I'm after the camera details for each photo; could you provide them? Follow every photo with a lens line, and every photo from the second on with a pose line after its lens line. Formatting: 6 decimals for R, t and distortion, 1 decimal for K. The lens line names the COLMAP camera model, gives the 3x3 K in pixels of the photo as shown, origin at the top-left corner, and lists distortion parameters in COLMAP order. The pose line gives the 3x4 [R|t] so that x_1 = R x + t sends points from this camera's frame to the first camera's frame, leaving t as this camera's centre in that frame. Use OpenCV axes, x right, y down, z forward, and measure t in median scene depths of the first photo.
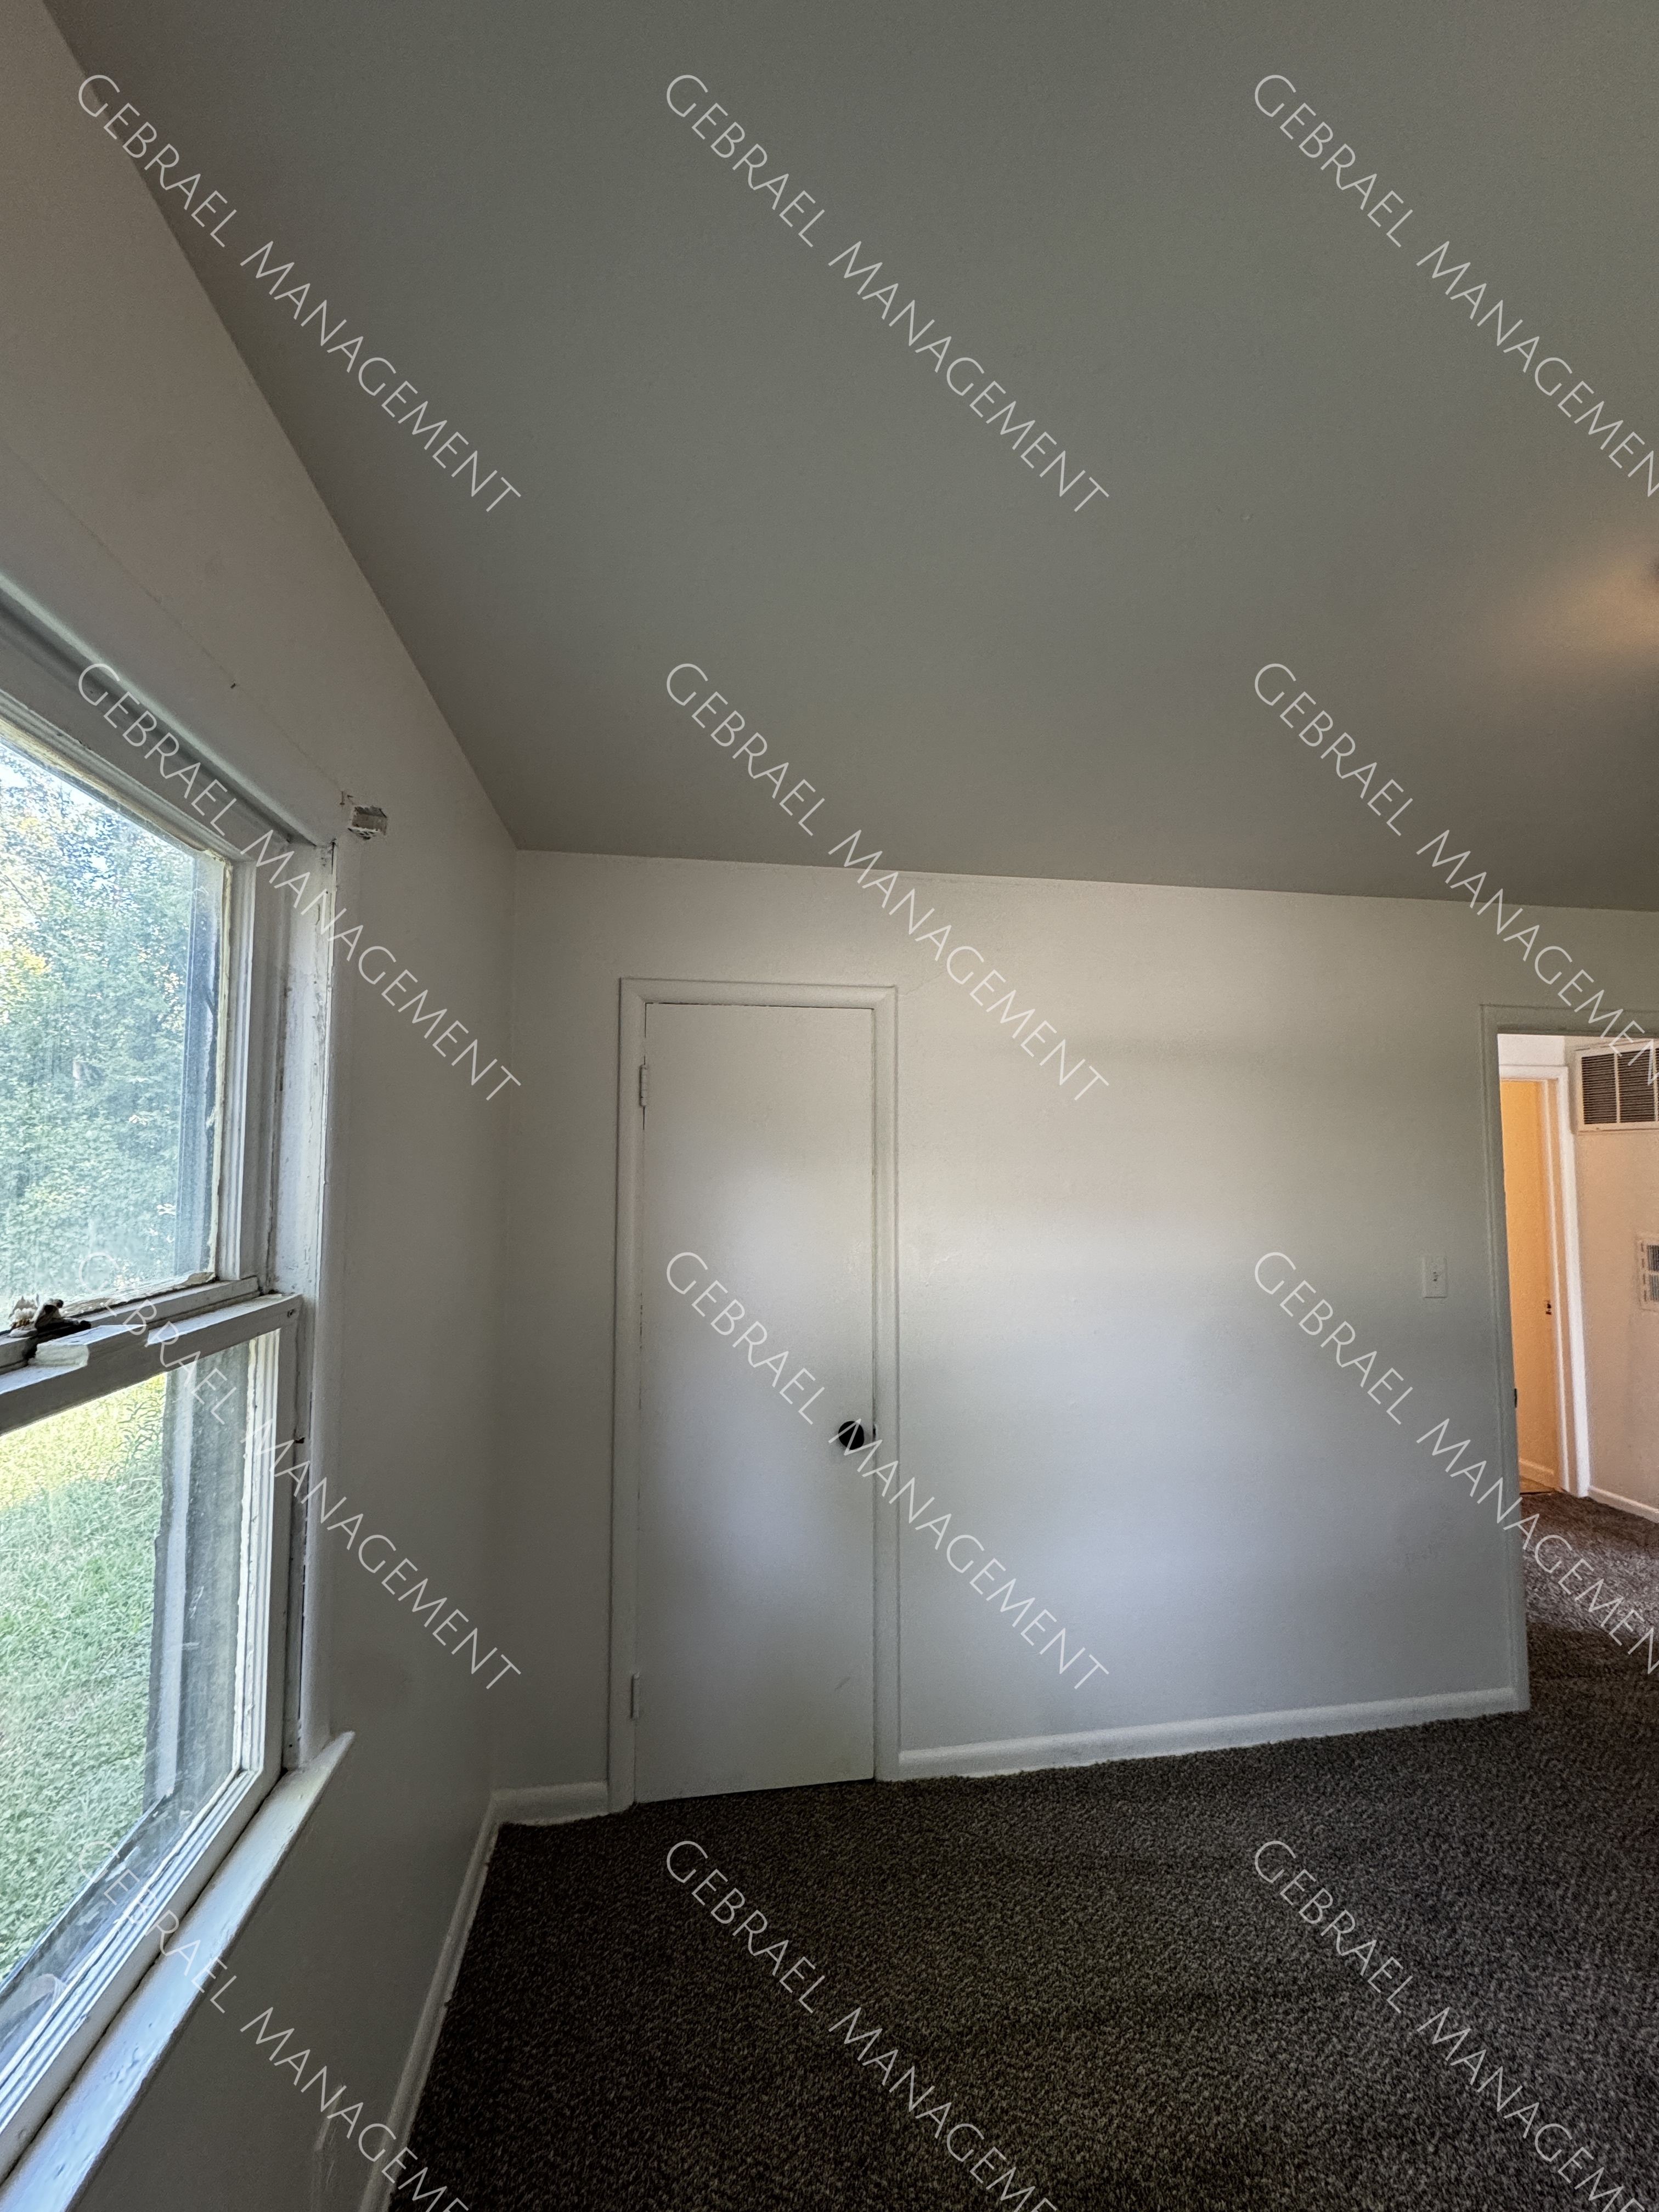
lens RADIAL K [[889.6, 0, 829.5], [0, 889.6, 1106.0], [0, 0, 1]] dist [-0.000744, 0.000069]
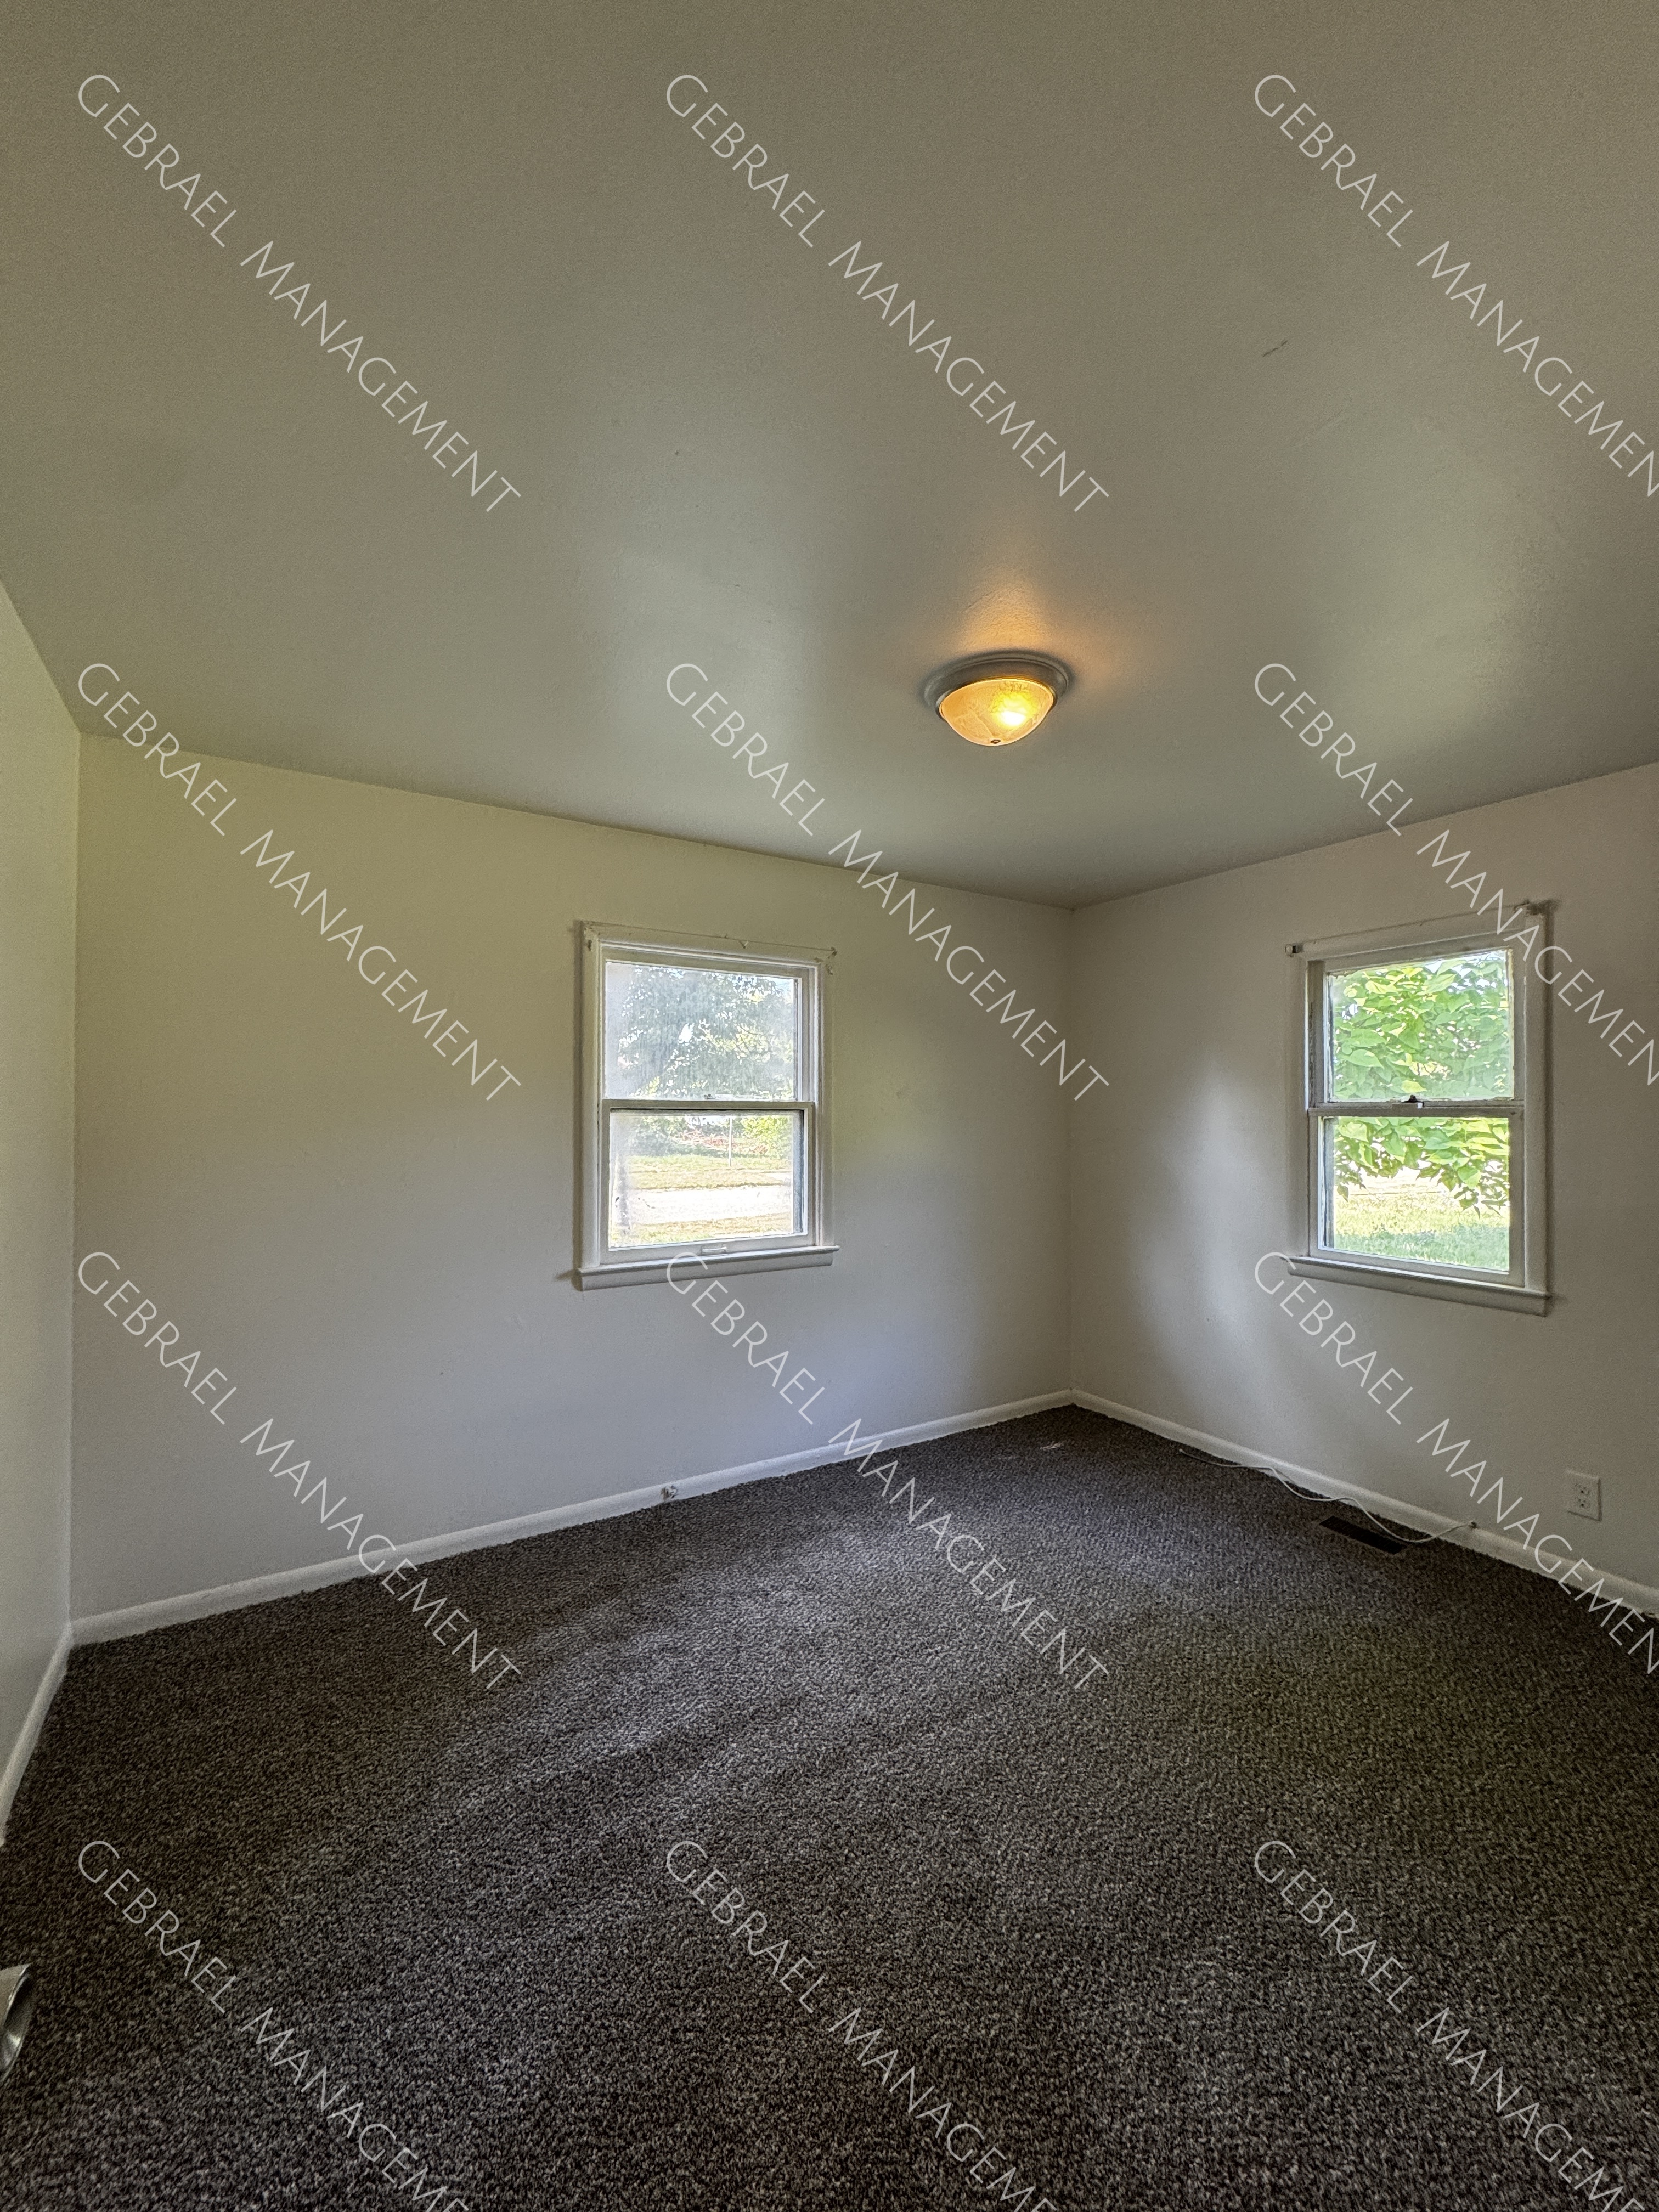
lens RADIAL K [[889.6, 0, 829.5], [0, 889.6, 1106.0], [0, 0, 1]] dist [-0.000744, 0.000069]
pose [[1.000000, 0.000492, 0.000017, 0.662492], [-0.000492, 1.000000, -0.000079, -0.000043], [-0.000017, 0.000079, 1.000000, -0.000039]]
